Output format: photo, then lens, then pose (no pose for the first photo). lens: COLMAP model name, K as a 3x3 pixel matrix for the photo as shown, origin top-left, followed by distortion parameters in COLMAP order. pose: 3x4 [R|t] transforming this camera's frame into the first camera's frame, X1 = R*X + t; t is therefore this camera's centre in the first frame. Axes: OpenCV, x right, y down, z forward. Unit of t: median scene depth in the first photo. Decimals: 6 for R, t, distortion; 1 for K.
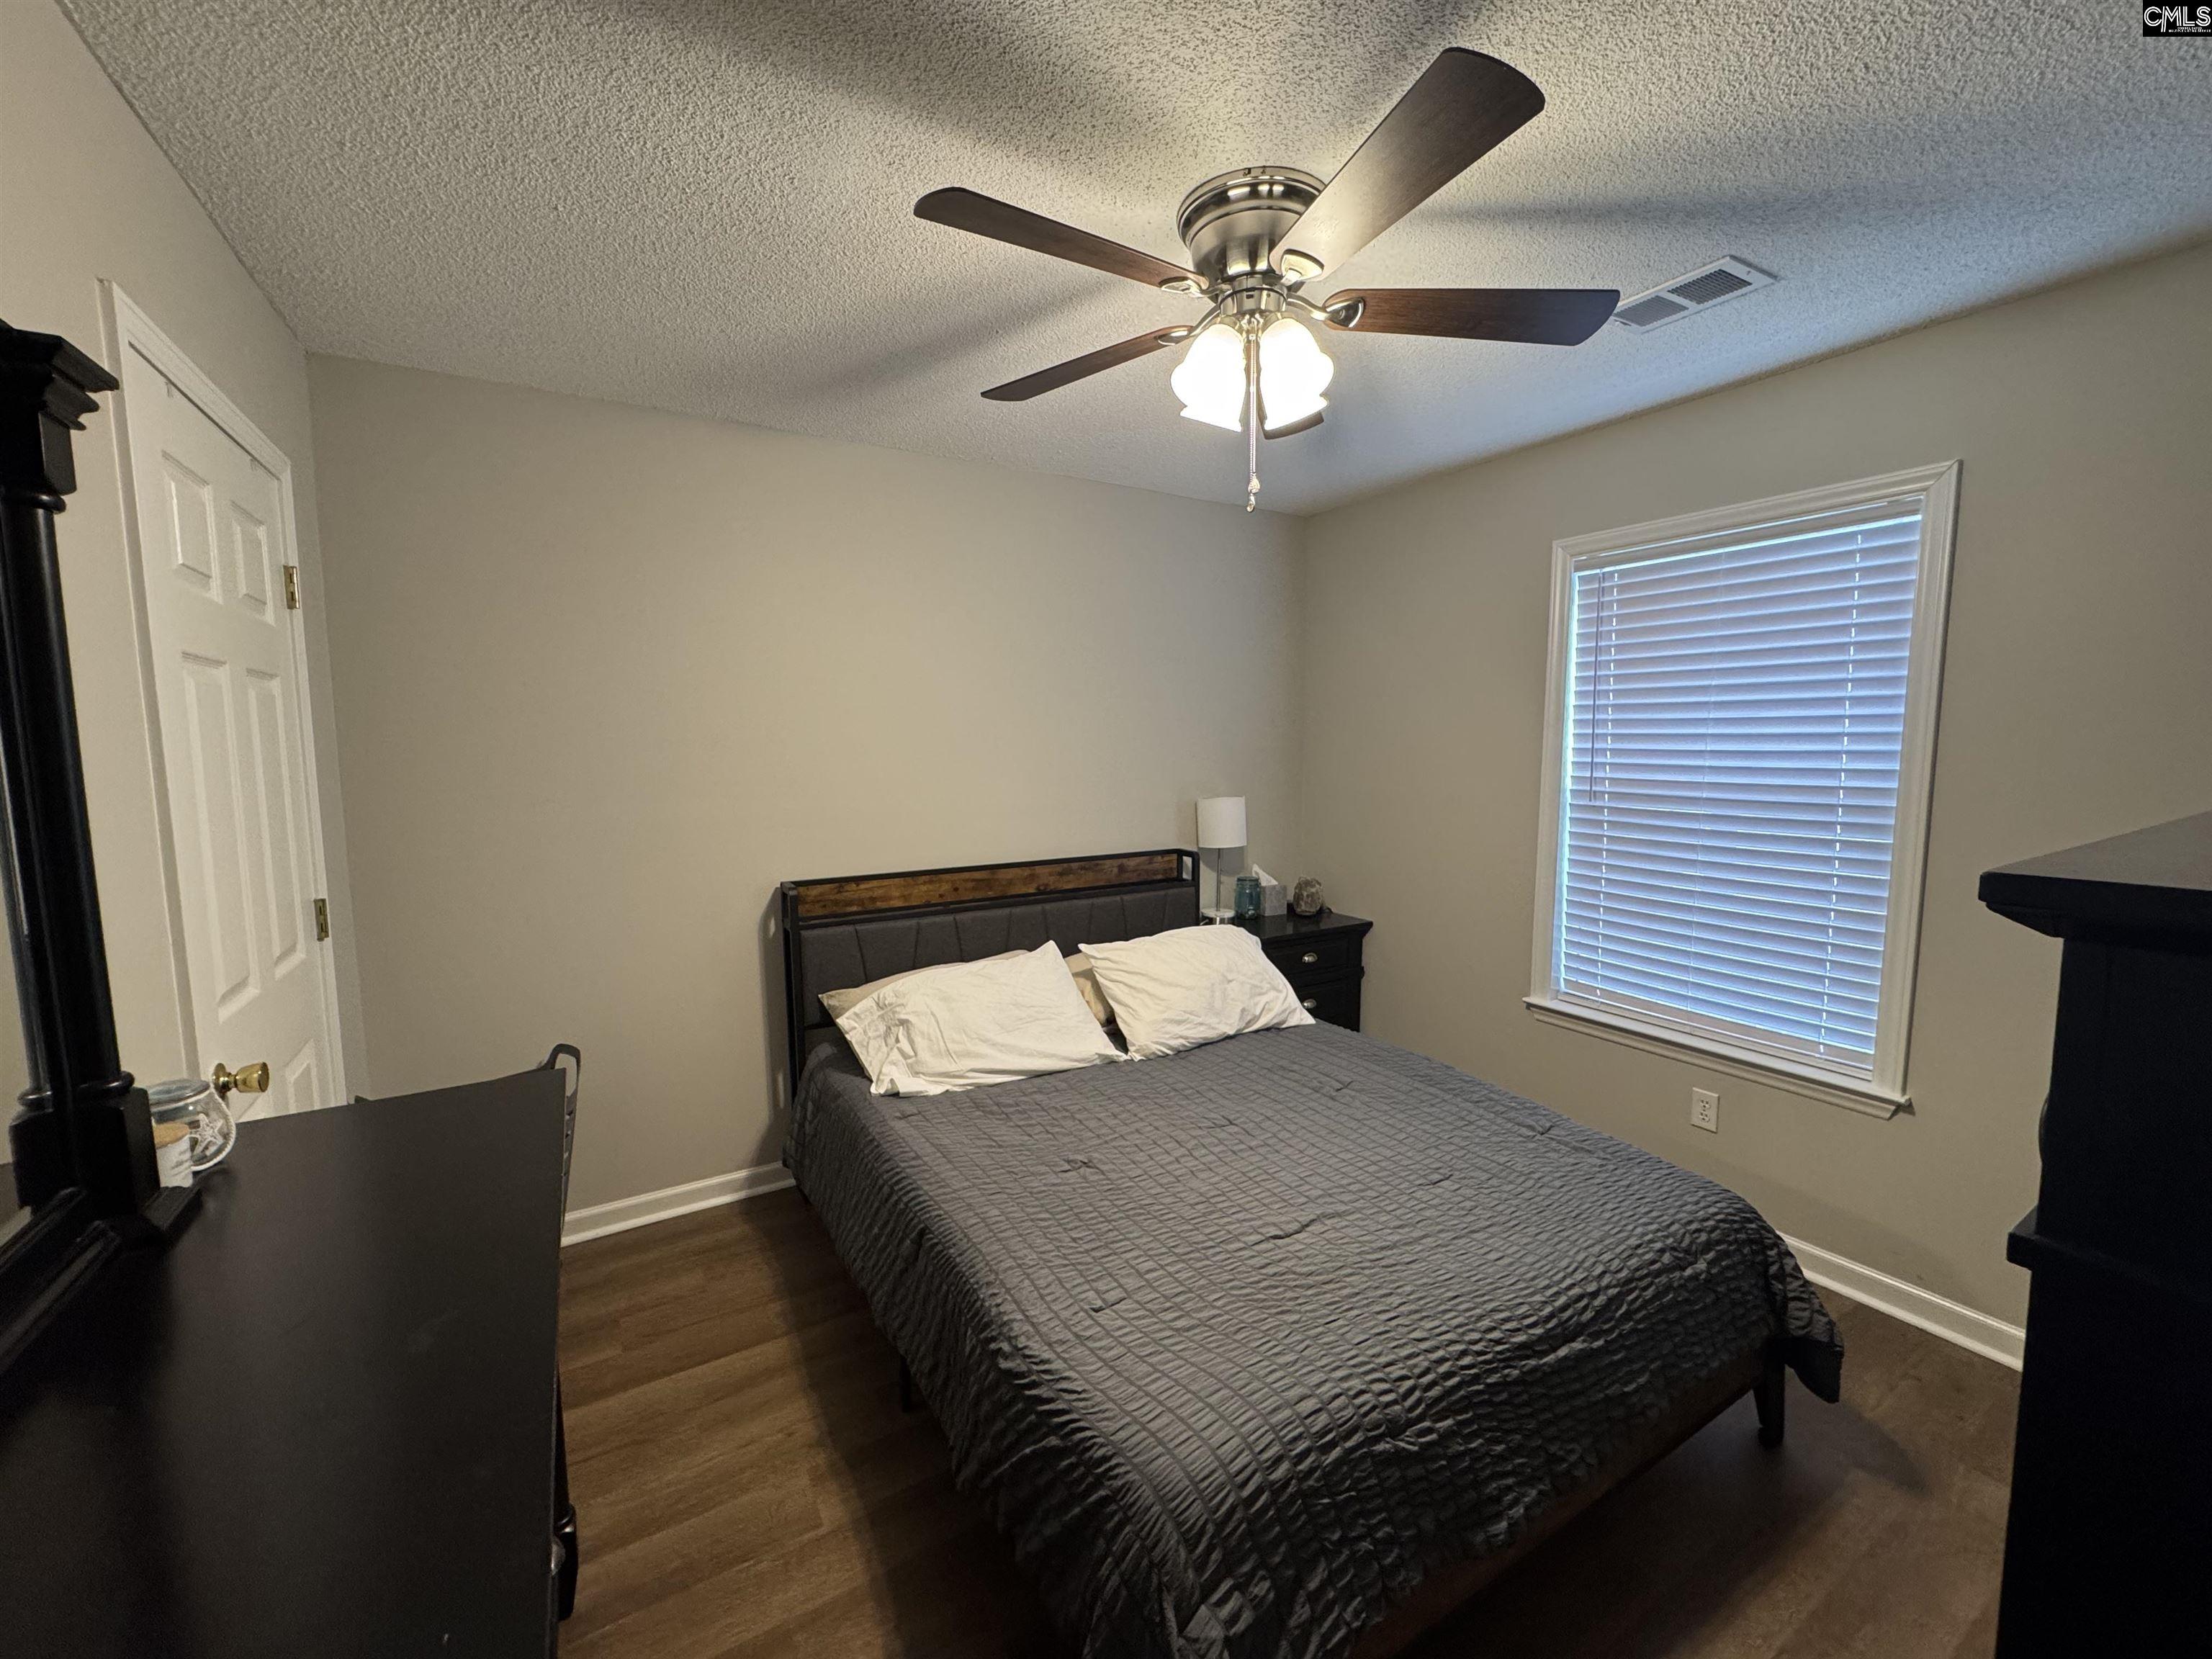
lens RADIAL K [[890.2, 0, 1108.0], [0, 890.2, 829.7], [0, 0, 1]] dist [-0.003690, 0.000522]
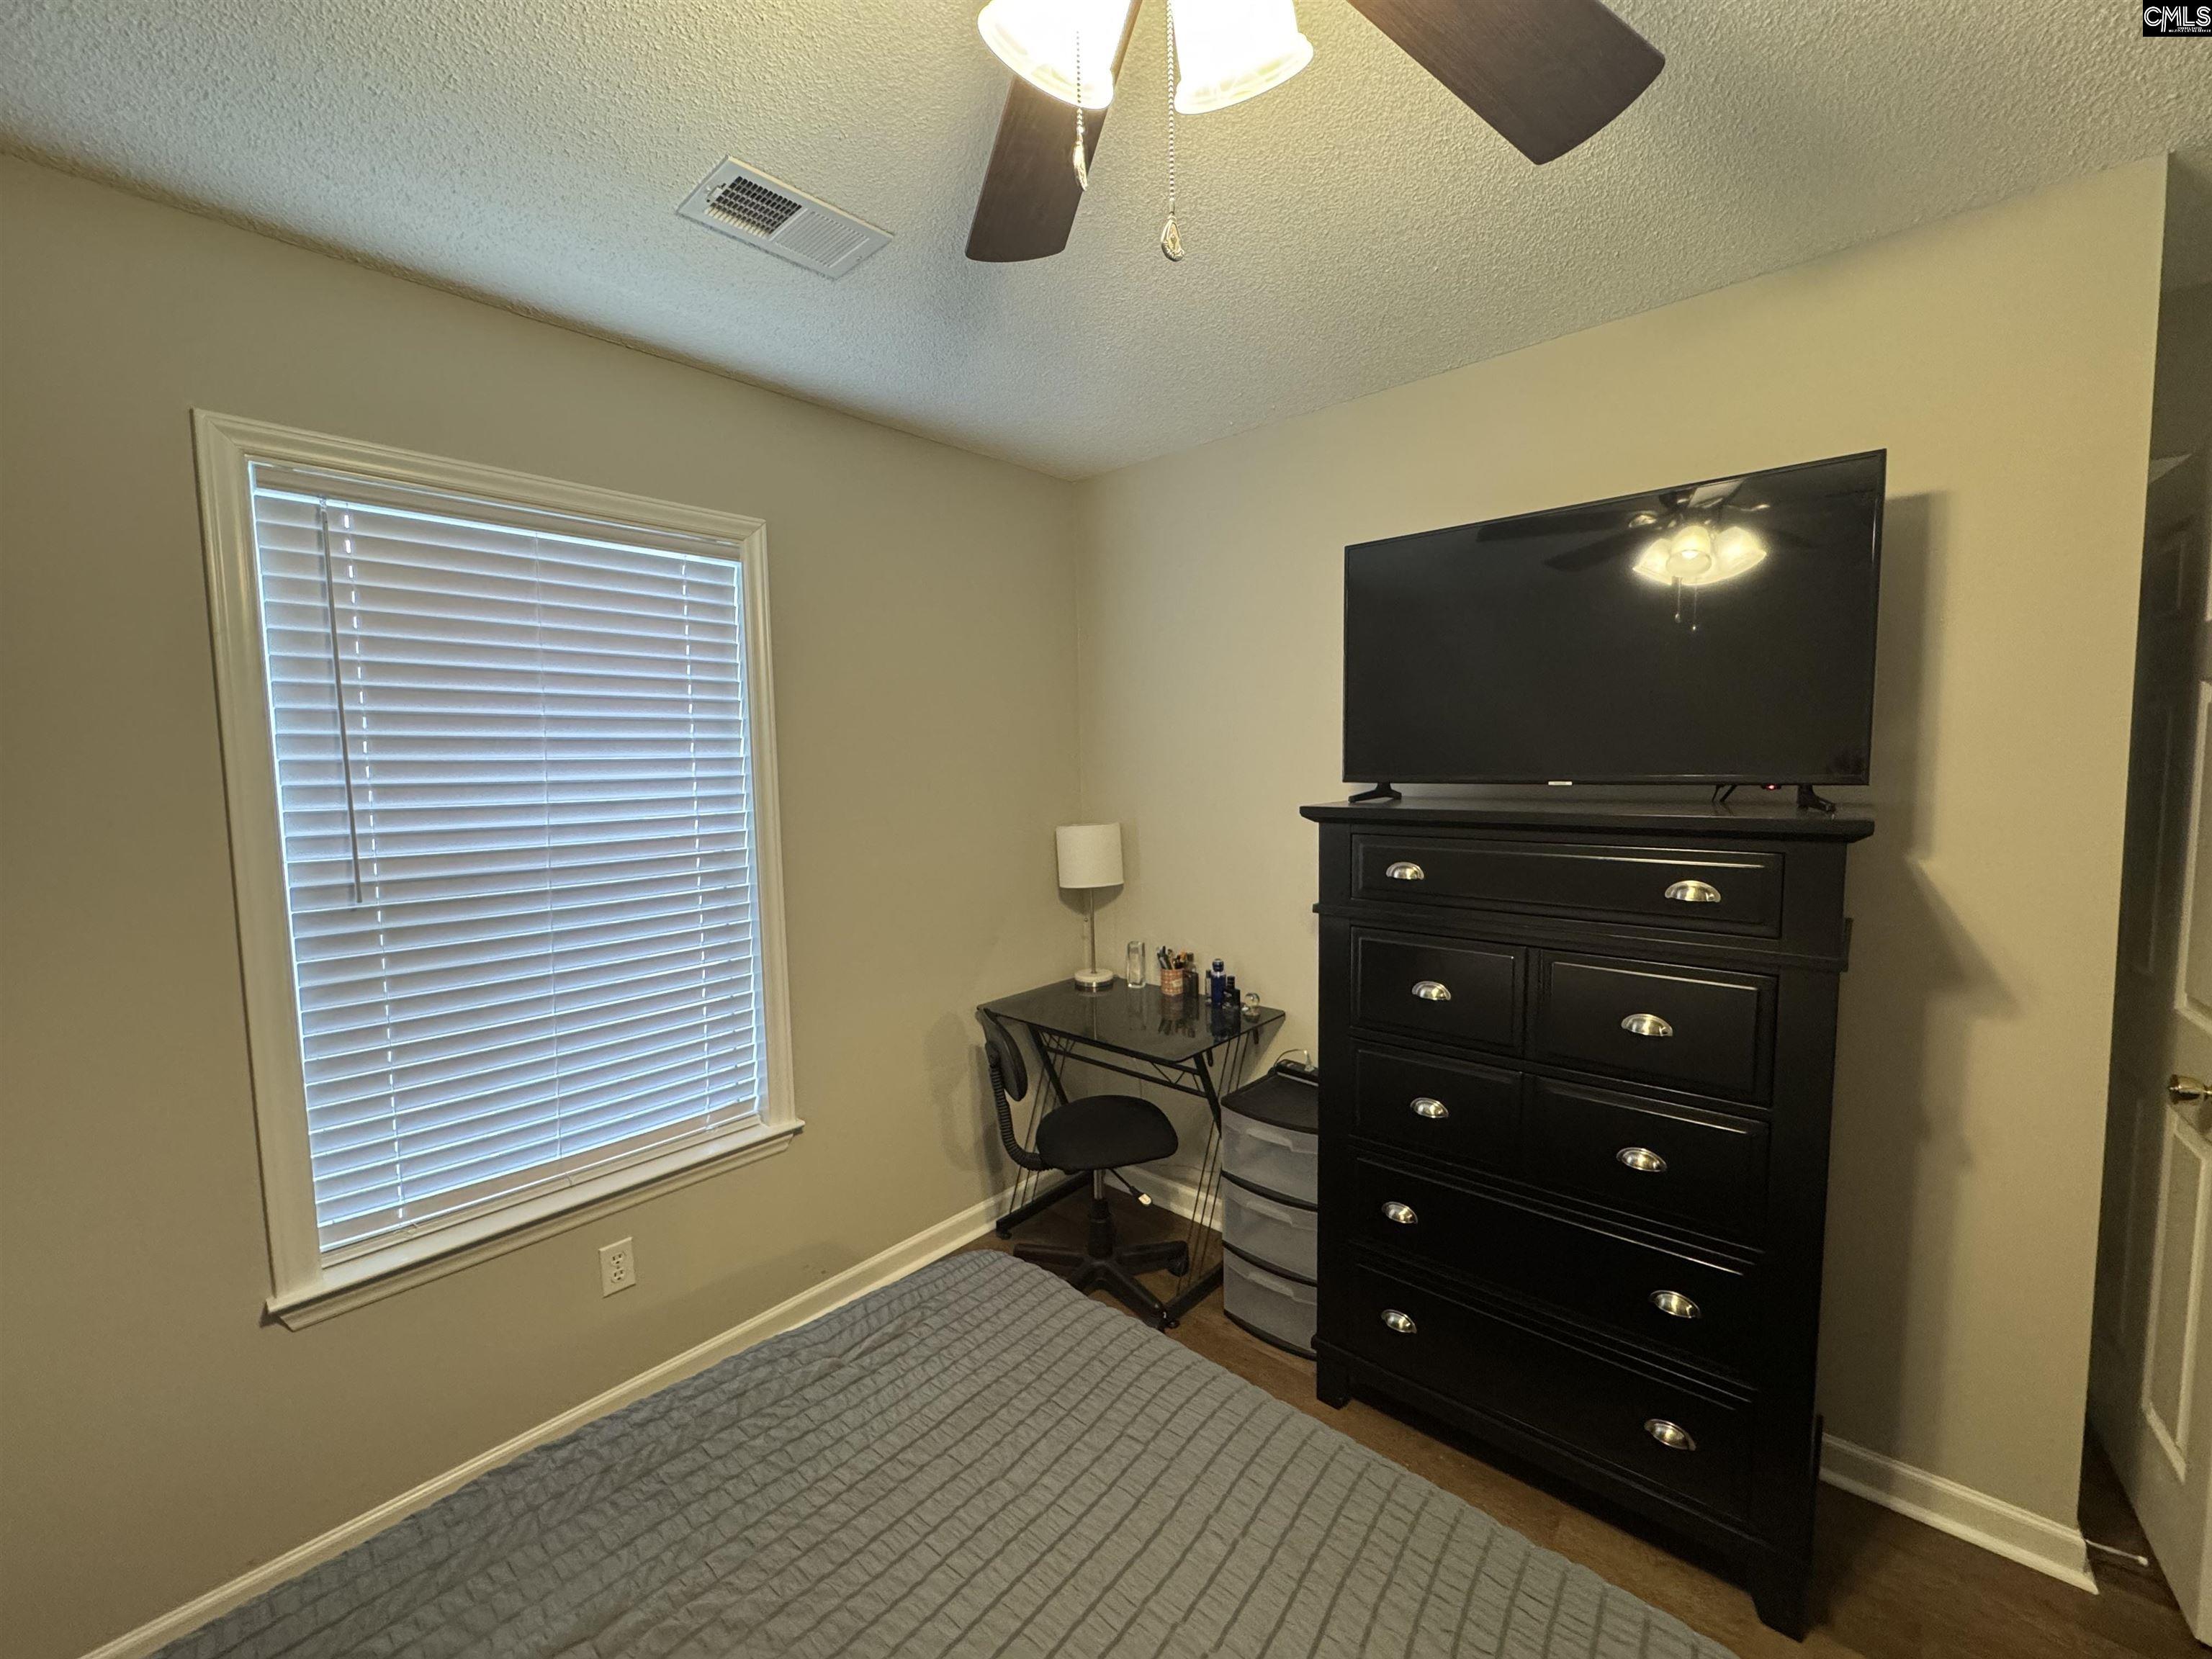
lens RADIAL K [[890.2, 0, 1106.2], [0, 890.2, 820.3], [0, 0, 1]] dist [-0.003690, 0.000522]
pose [[-0.310292, -0.063596, 0.948512, -0.156461], [0.103761, 0.989533, 0.100290, -0.095104], [-0.944962, 0.129538, -0.300446, 0.731472]]
